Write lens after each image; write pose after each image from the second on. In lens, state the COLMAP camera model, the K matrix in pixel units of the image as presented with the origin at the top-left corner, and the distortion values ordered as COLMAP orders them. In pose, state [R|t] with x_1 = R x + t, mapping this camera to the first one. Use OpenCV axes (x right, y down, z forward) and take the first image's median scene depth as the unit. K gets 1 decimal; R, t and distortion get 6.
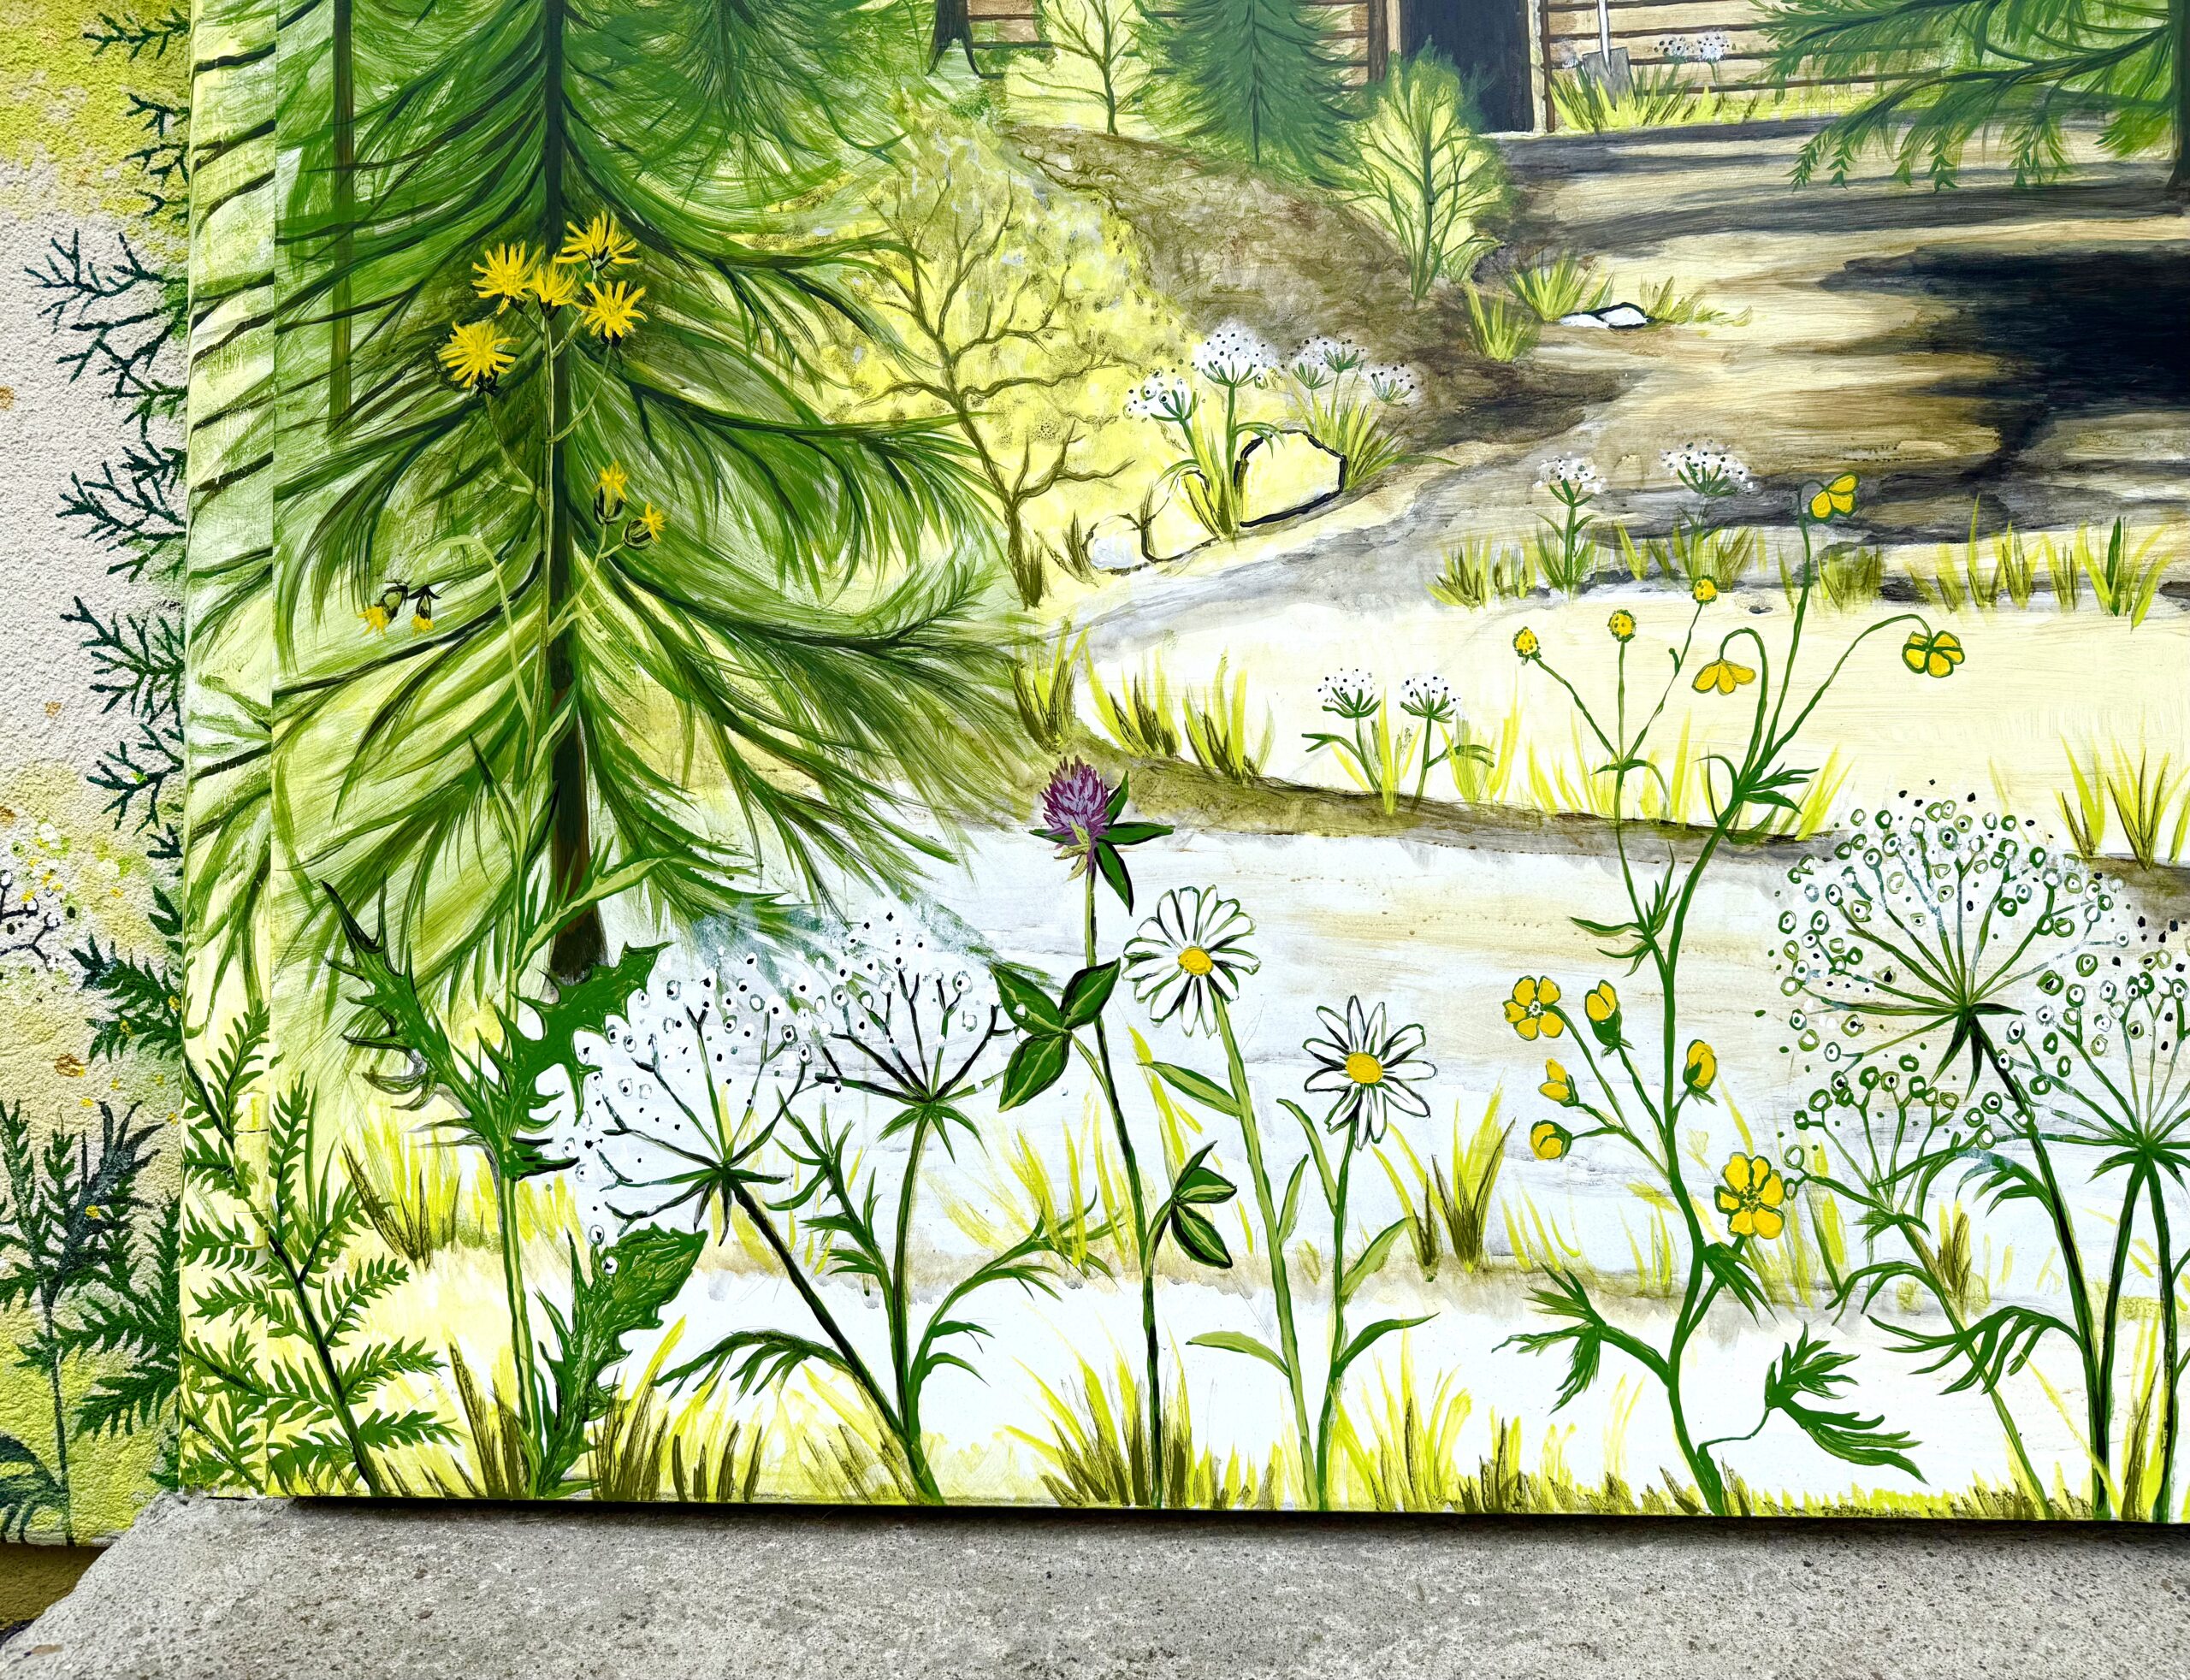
lens RADIAL K [[1669.8, 0, 1104.5], [0, 1669.8, 820.7], [0, 0, 1]] dist [0.008986, -0.019638]
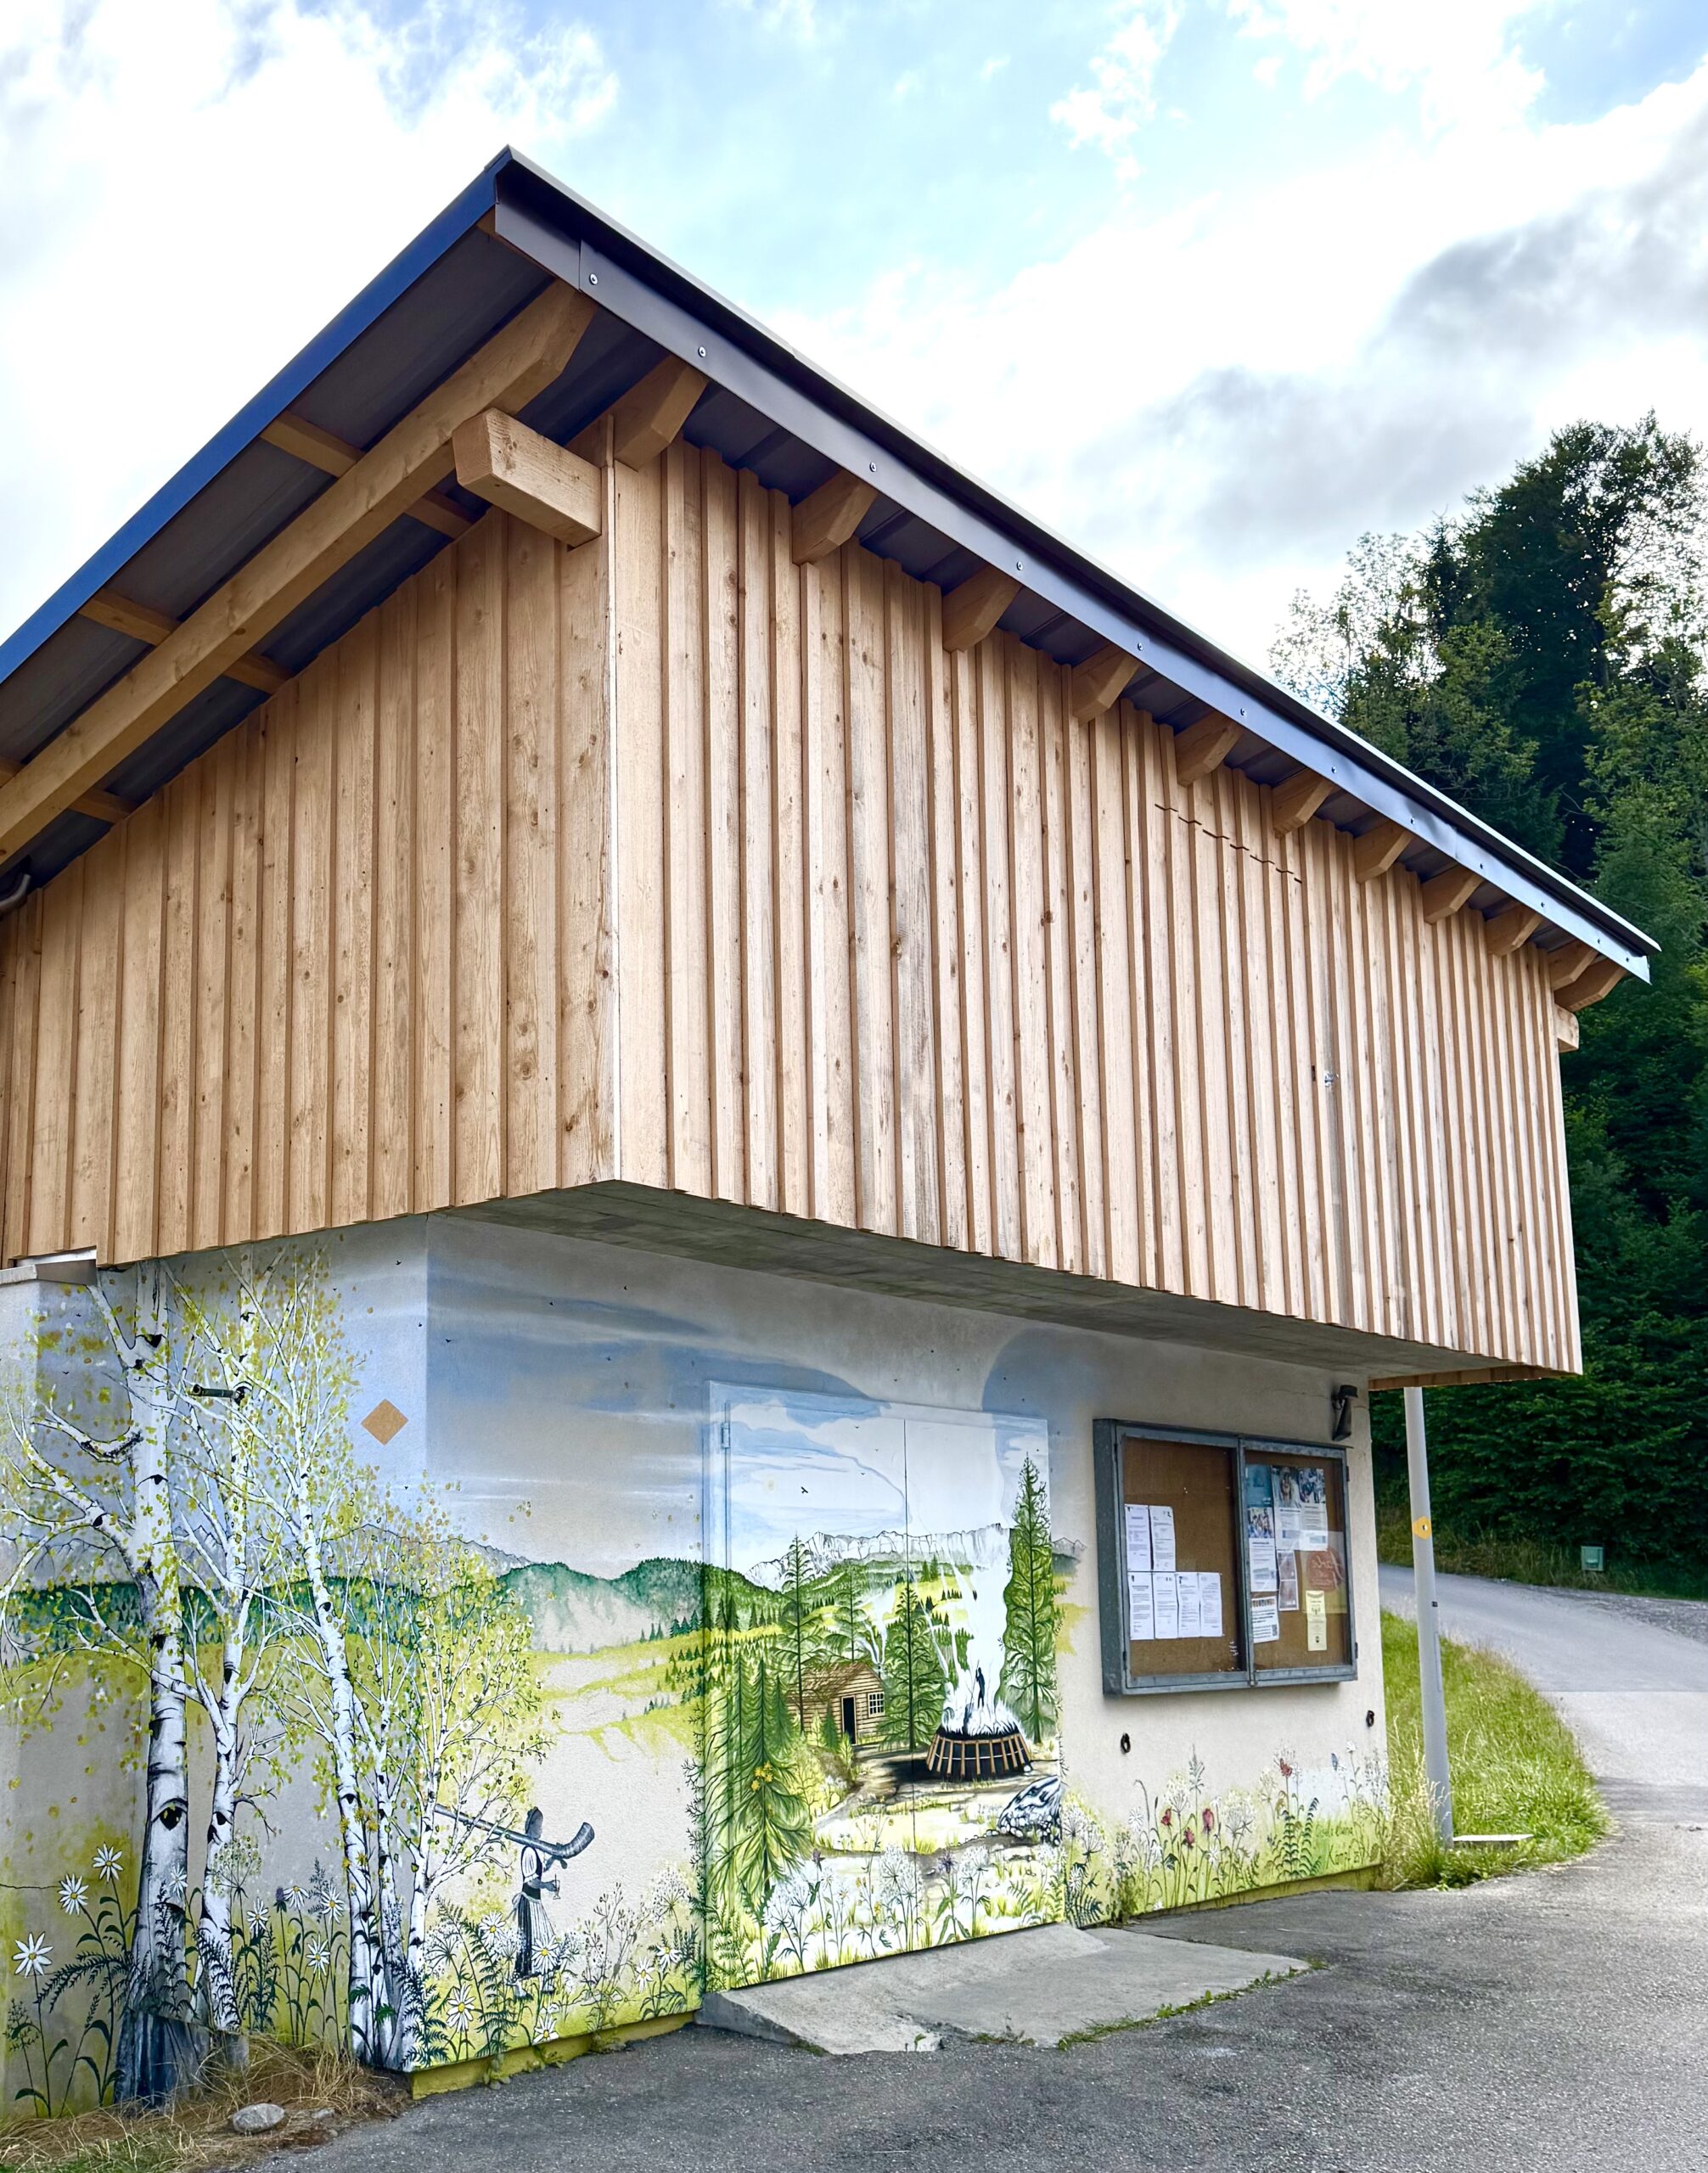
lens RADIAL K [[2119.8, 0, 591.8], [0, 2119.8, 1248.9], [0, 0, 1]] dist [0.177770, -0.297273]
pose [[0.640317, 0.124665, 0.757927, -7.040890], [-0.025959, 0.989690, -0.140854, -1.118410], [-0.767672, 0.070516, 0.636951, -3.723849]]
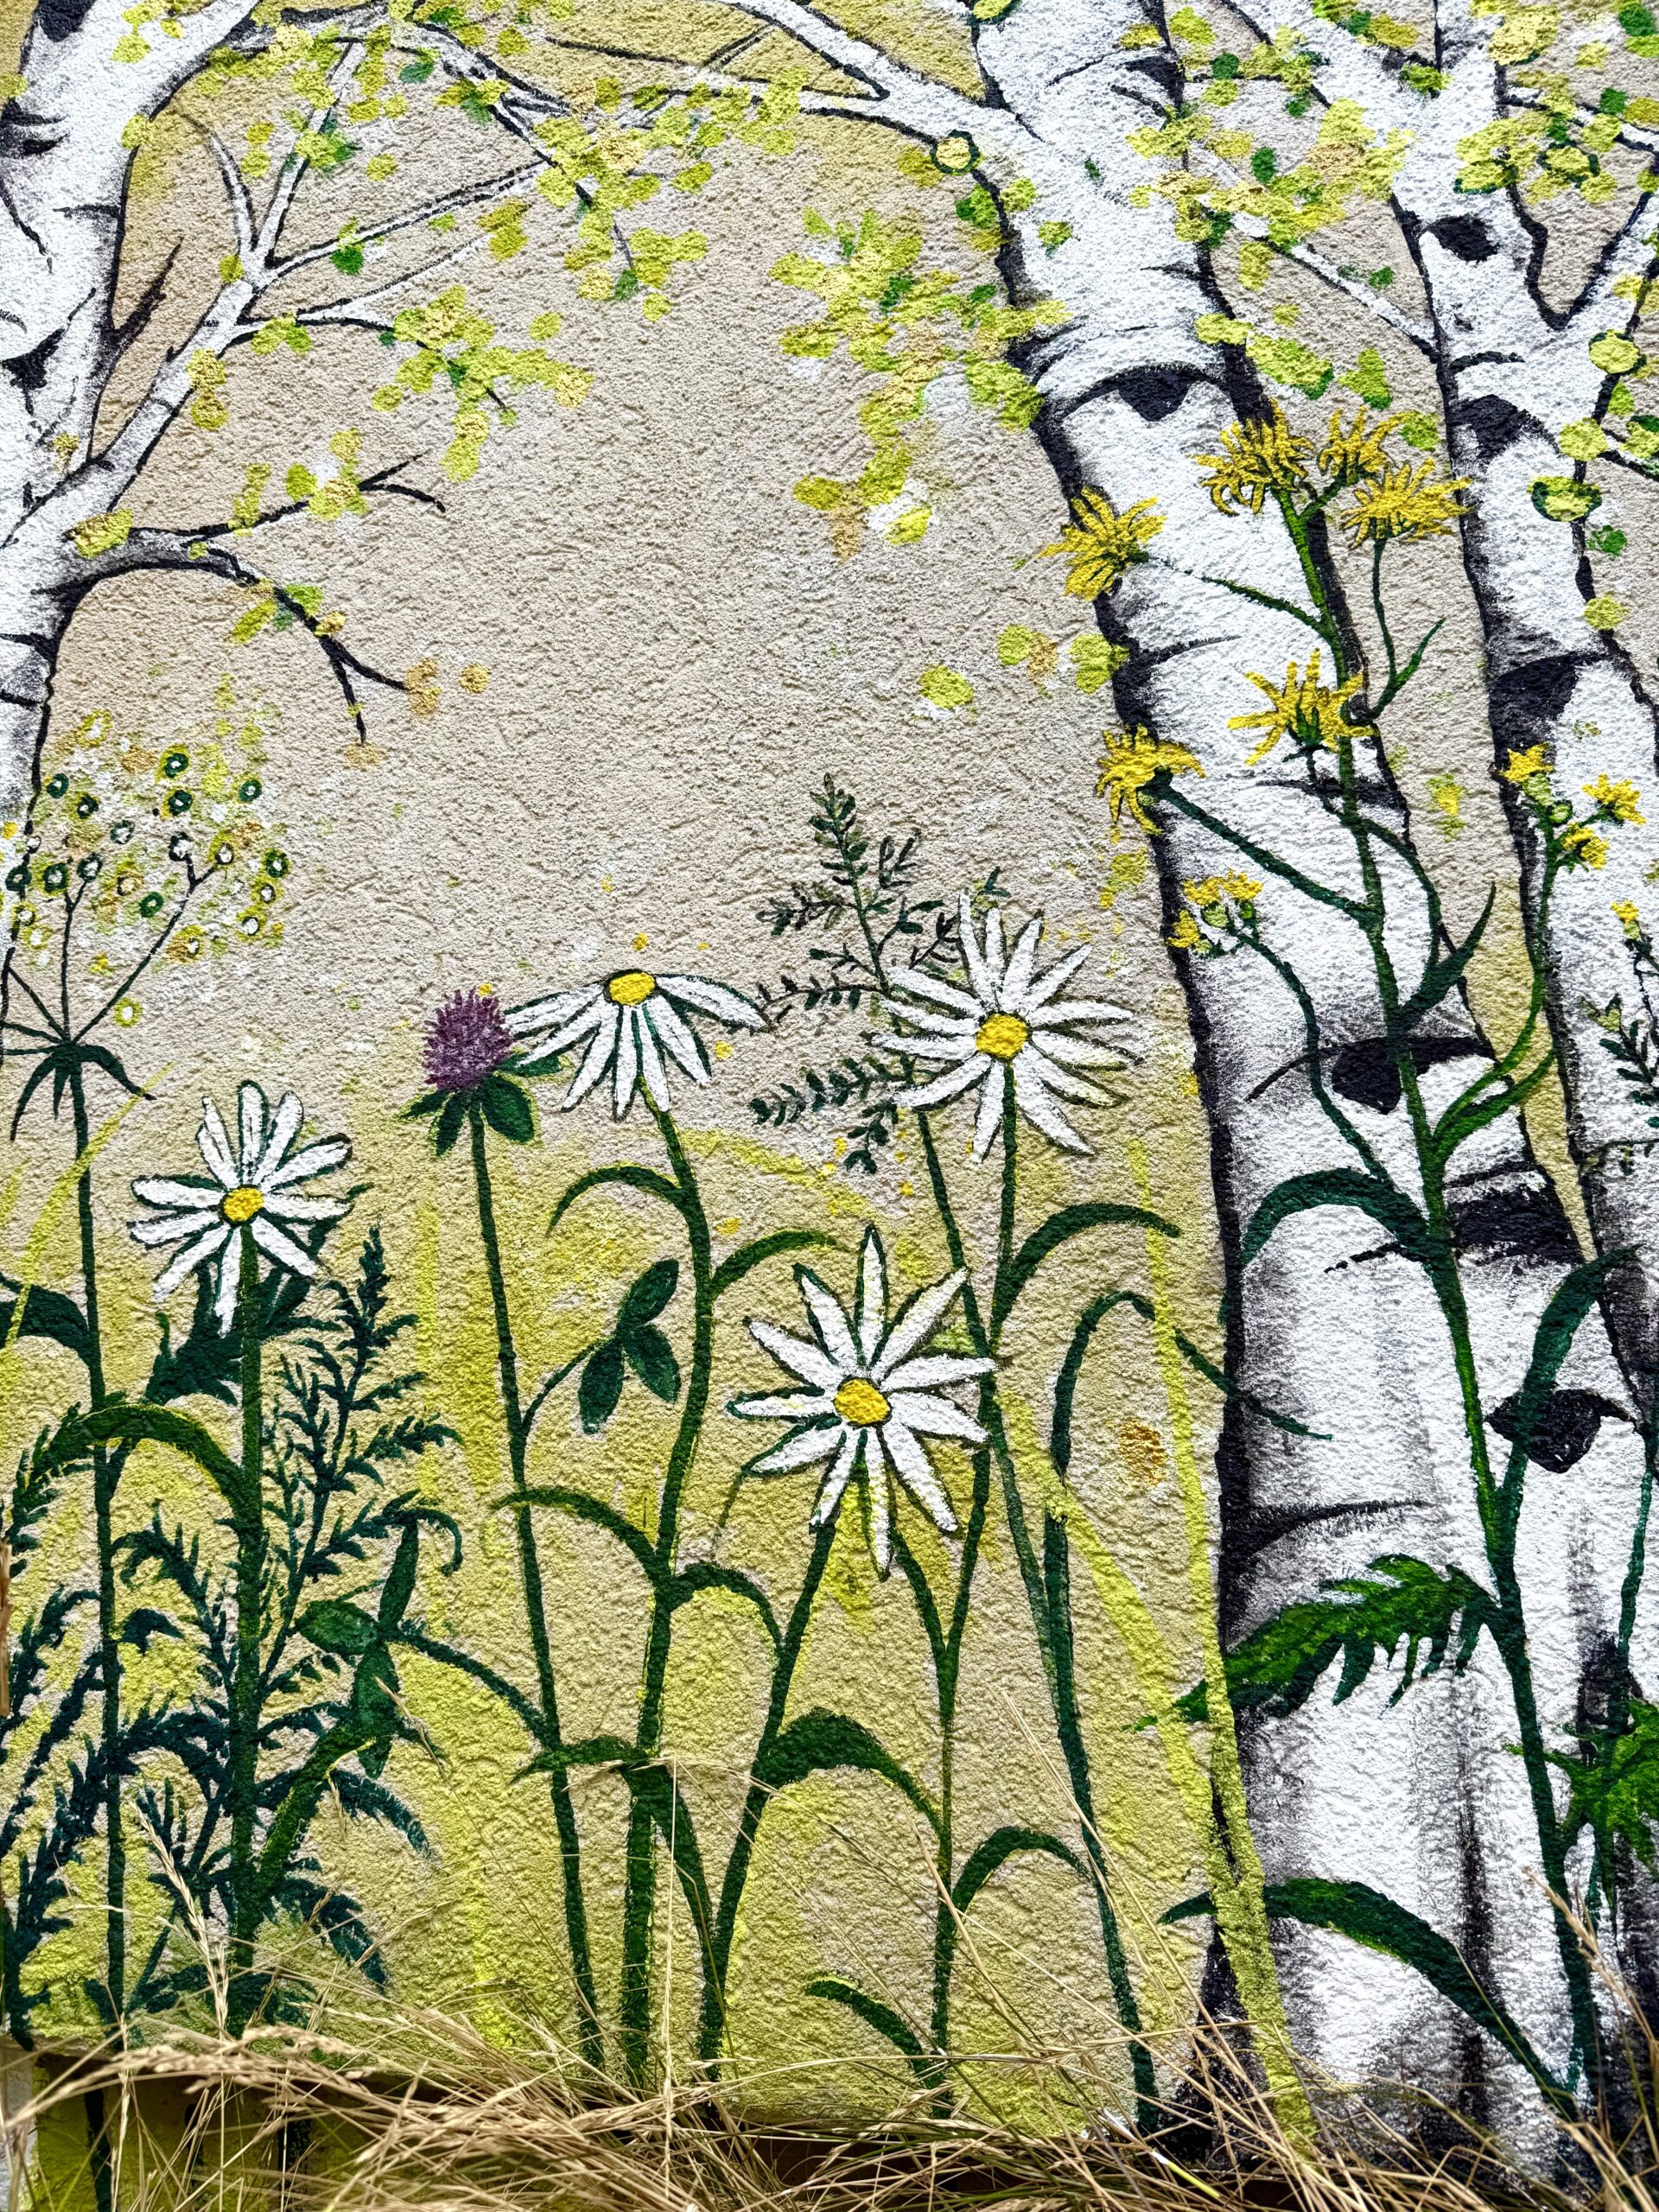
lens RADIAL K [[1637.8, 0, 799.3], [0, 1637.8, 1111.6], [0, 0, 1]] dist [0.009141, -0.015360]
pose [[0.140791, 0.252252, 0.957364, -2.707925], [-0.051246, 0.967557, -0.247402, 0.260633], [-0.988712, -0.014229, 0.149150, 1.550041]]
